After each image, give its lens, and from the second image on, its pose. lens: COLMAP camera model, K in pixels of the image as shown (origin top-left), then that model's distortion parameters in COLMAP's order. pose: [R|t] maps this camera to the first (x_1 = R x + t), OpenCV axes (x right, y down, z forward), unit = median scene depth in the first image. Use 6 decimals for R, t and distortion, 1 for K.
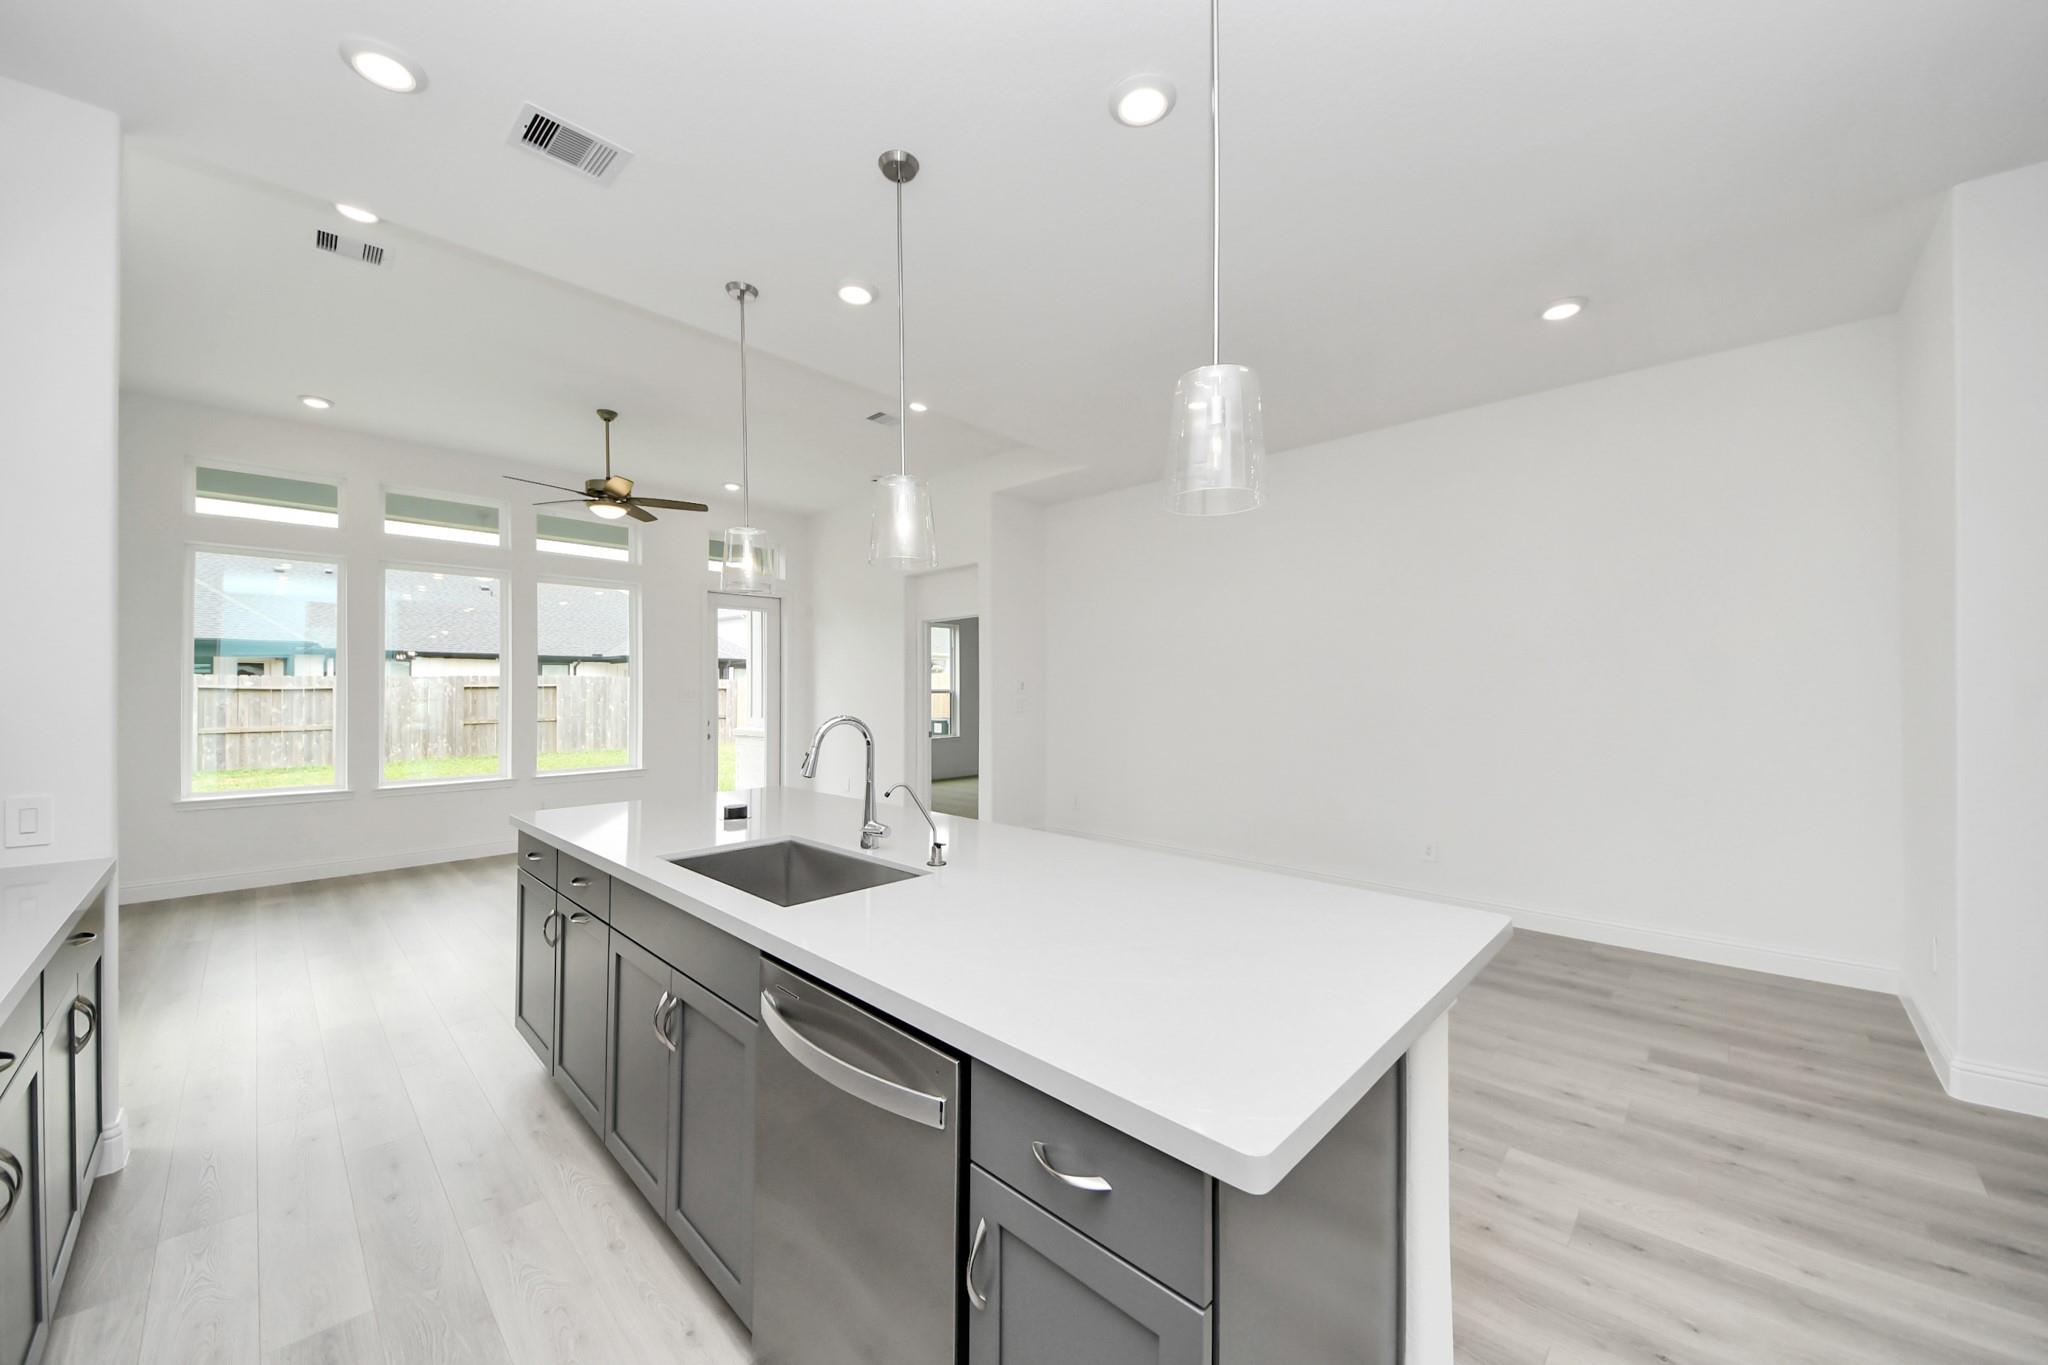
lens RADIAL K [[779.9, 0, 1026.2], [0, 779.9, 693.6], [0, 0, 1]] dist [0.000565, -0.004025]
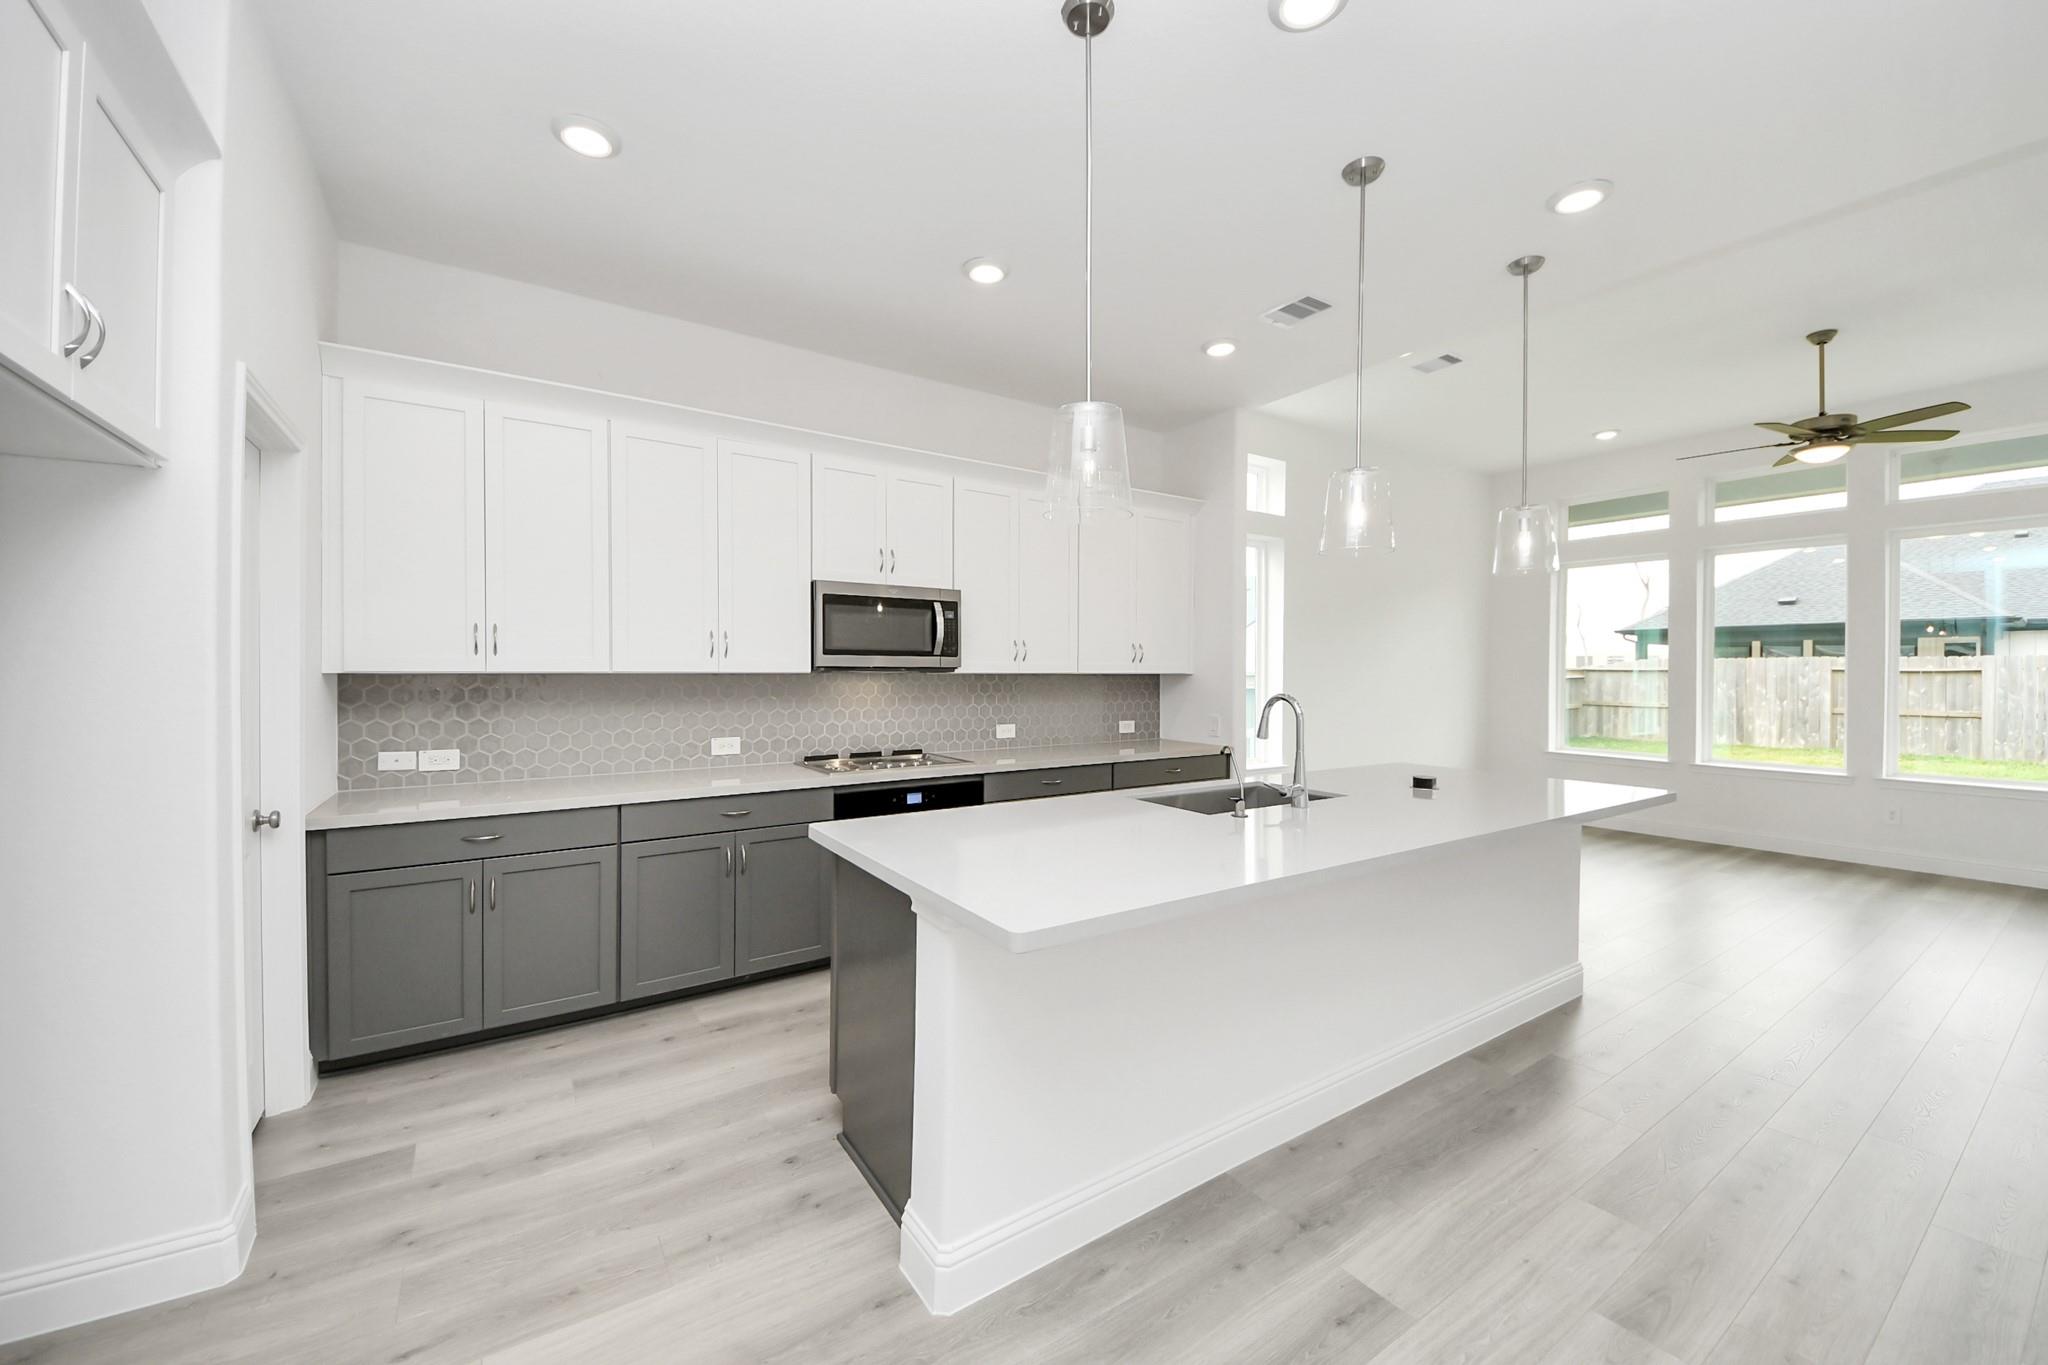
lens RADIAL K [[760.1, 0, 1024.0], [0, 760.1, 682.5], [0, 0, 1]] dist [0.025637, -0.010868]
pose [[-0.227292, 0.014262, -0.973722, 0.411137], [-0.005963, 0.999854, 0.016037, -0.000882], [0.973808, 0.009451, -0.227173, 0.340521]]
